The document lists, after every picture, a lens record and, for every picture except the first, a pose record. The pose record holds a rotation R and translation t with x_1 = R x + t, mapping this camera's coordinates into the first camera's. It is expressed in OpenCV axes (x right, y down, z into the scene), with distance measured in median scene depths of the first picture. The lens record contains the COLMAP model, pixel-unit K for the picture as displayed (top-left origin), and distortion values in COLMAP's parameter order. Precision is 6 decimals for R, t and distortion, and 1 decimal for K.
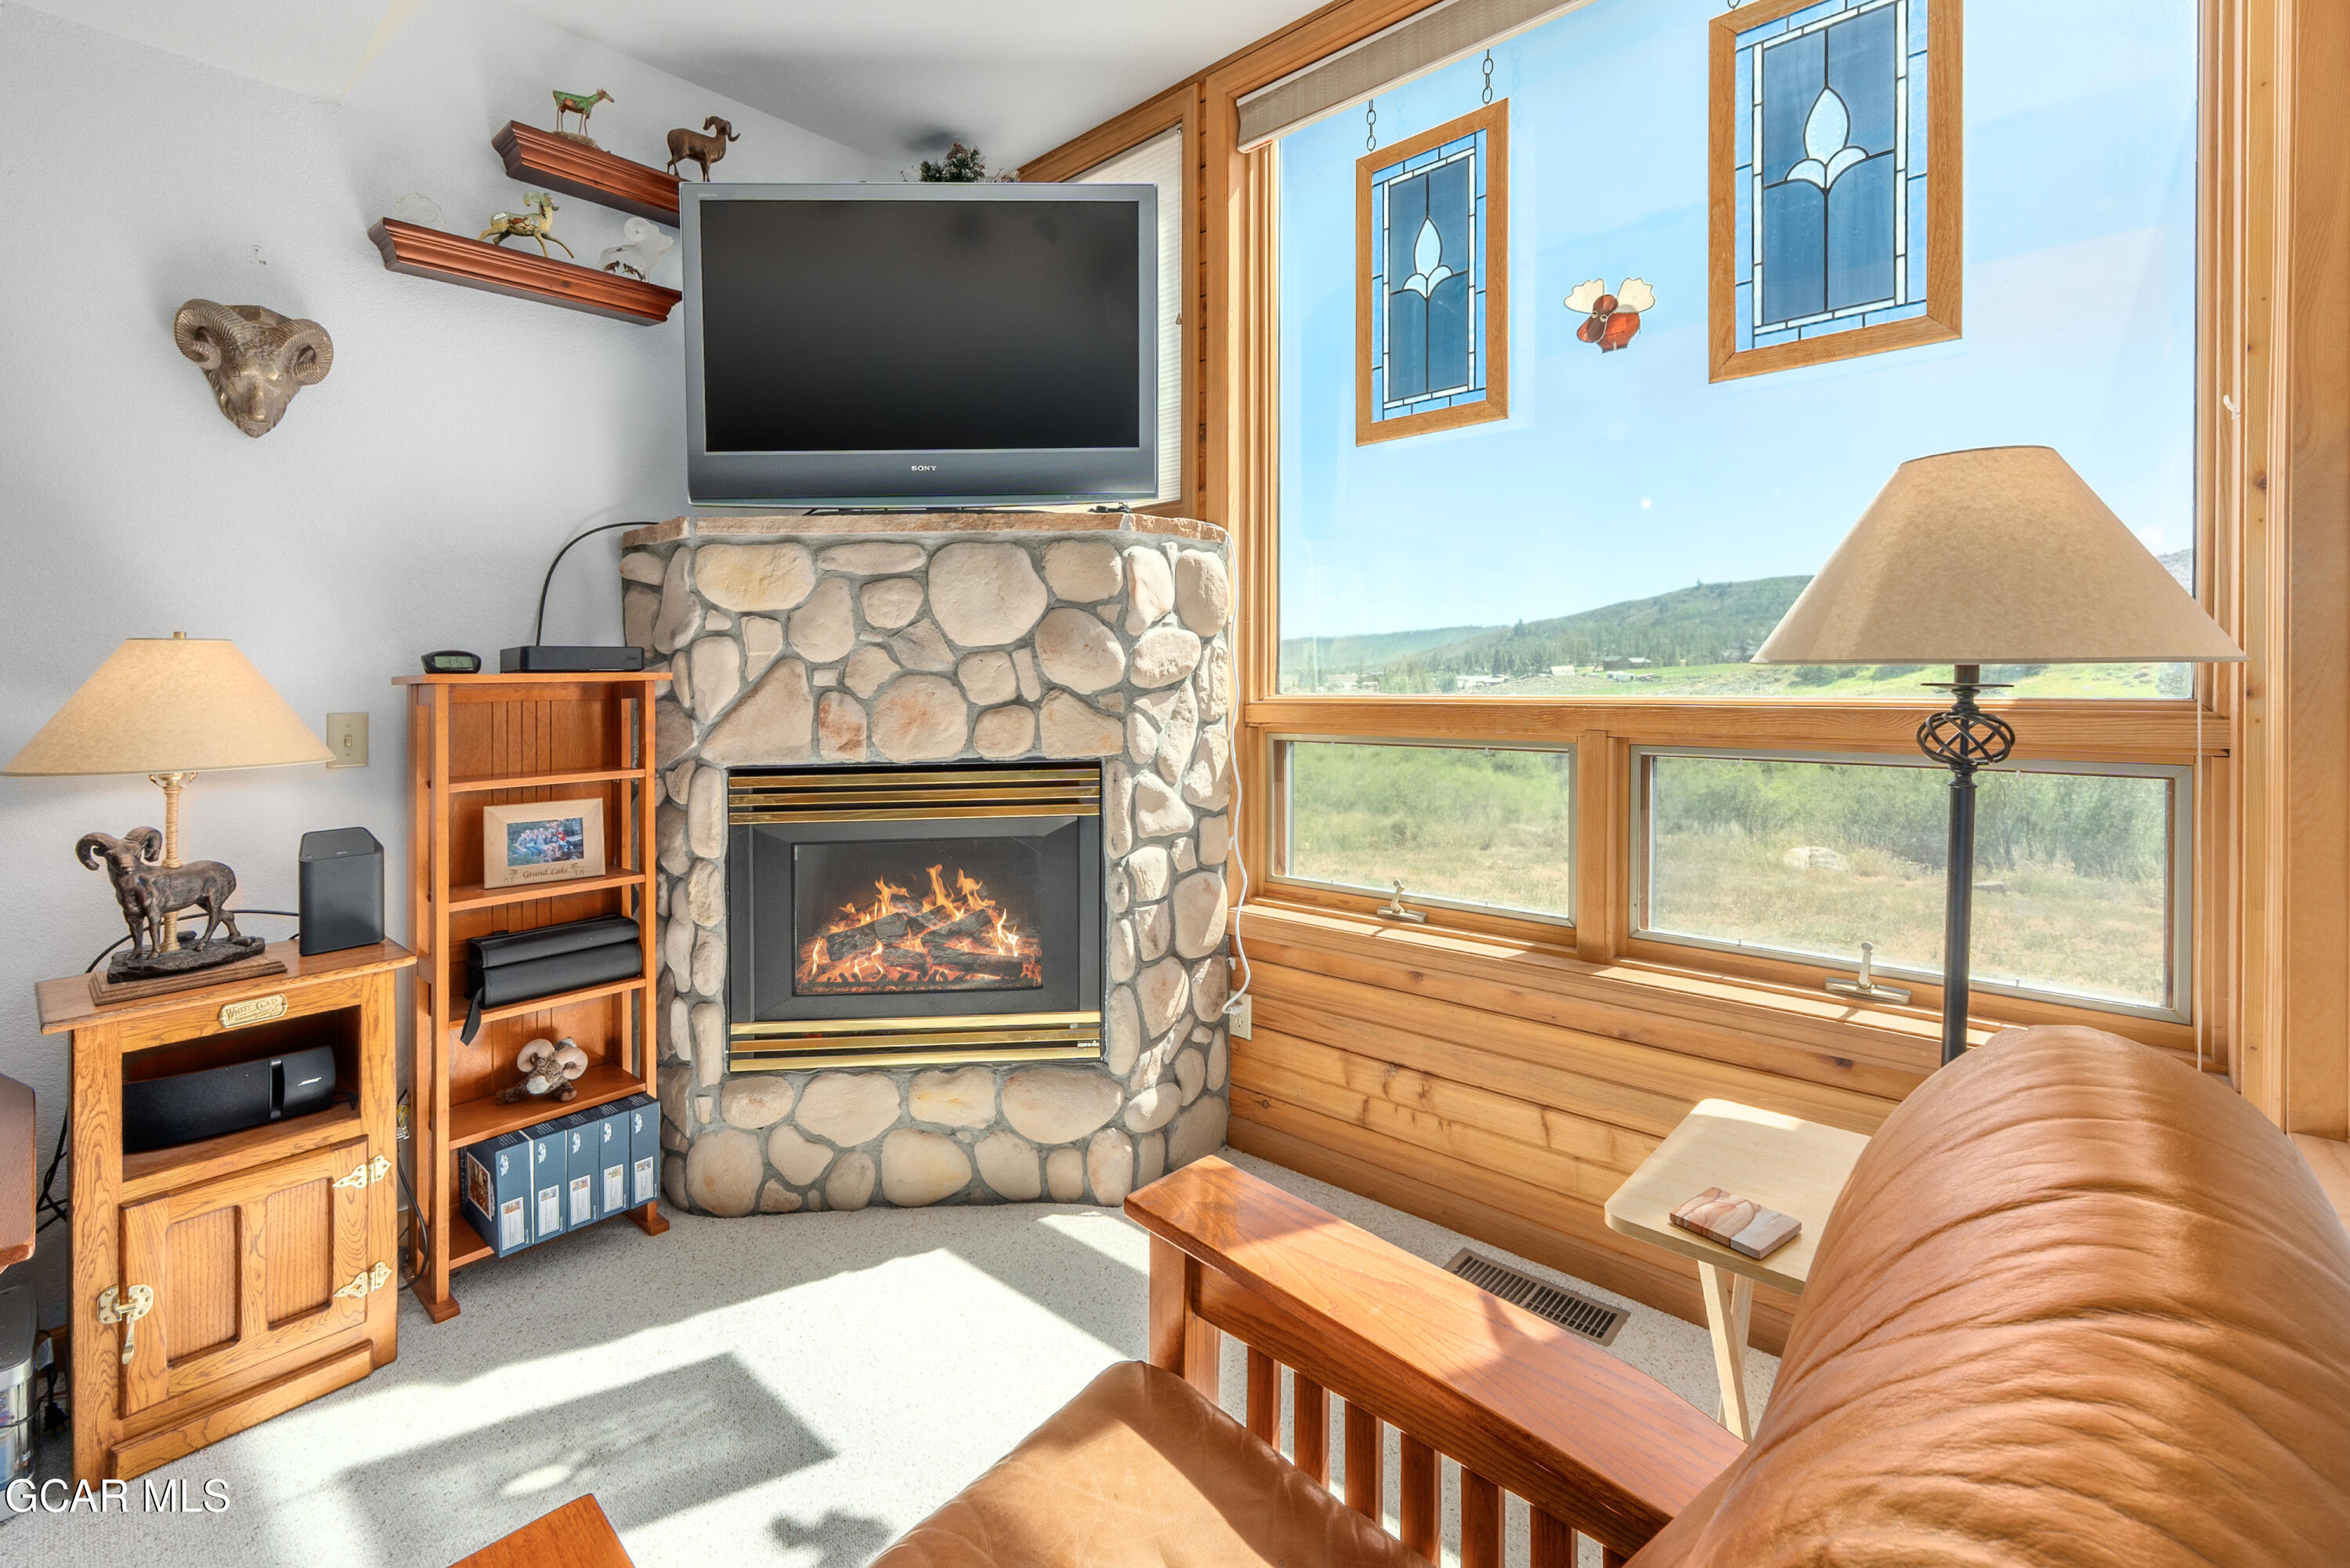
lens RADIAL K [[1029.8, 0, 1157.5], [0, 1029.8, 672.6], [0, 0, 1]] dist [0.005383, -0.000033]
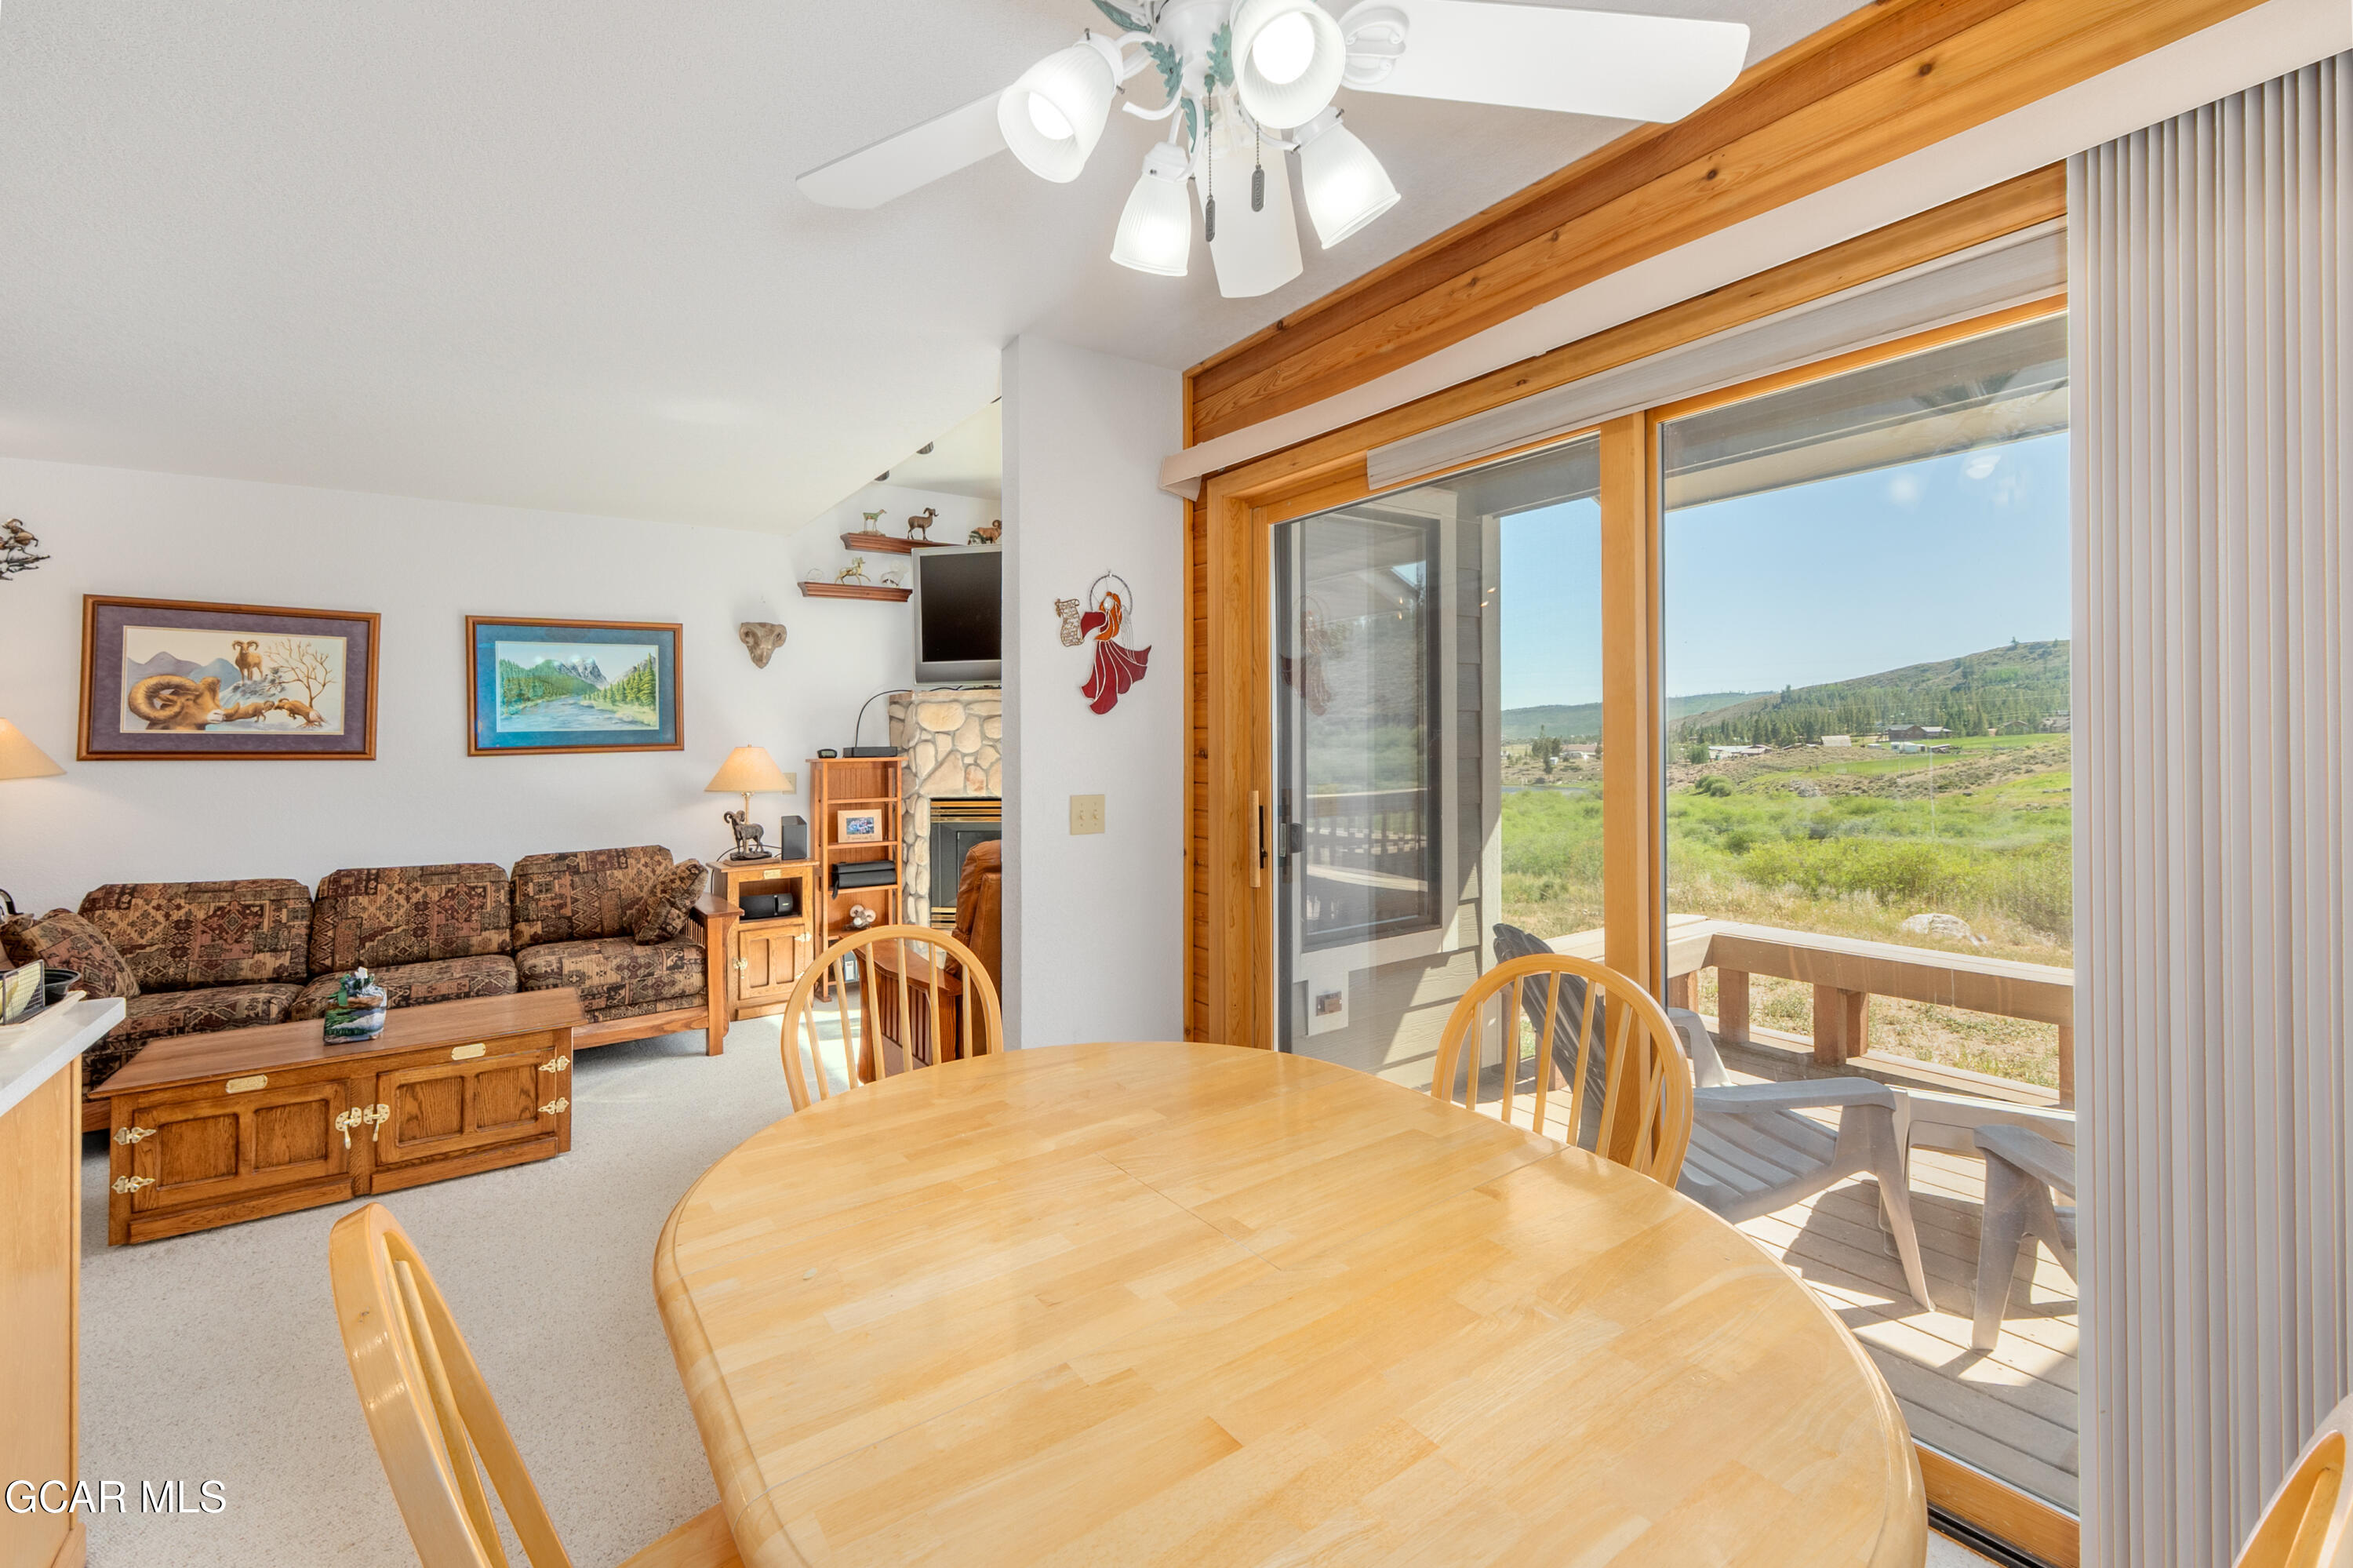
lens RADIAL K [[998.2, 0, 1163.4], [0, 998.2, 739.1], [0, 0, 1]] dist [0.011254, -0.003137]
pose [[0.975170, 0.000282, -0.221455, 0.602574], [-0.000928, 0.999996, -0.002812, -0.035341], [0.221454, 0.002947, 0.975166, -1.096158]]
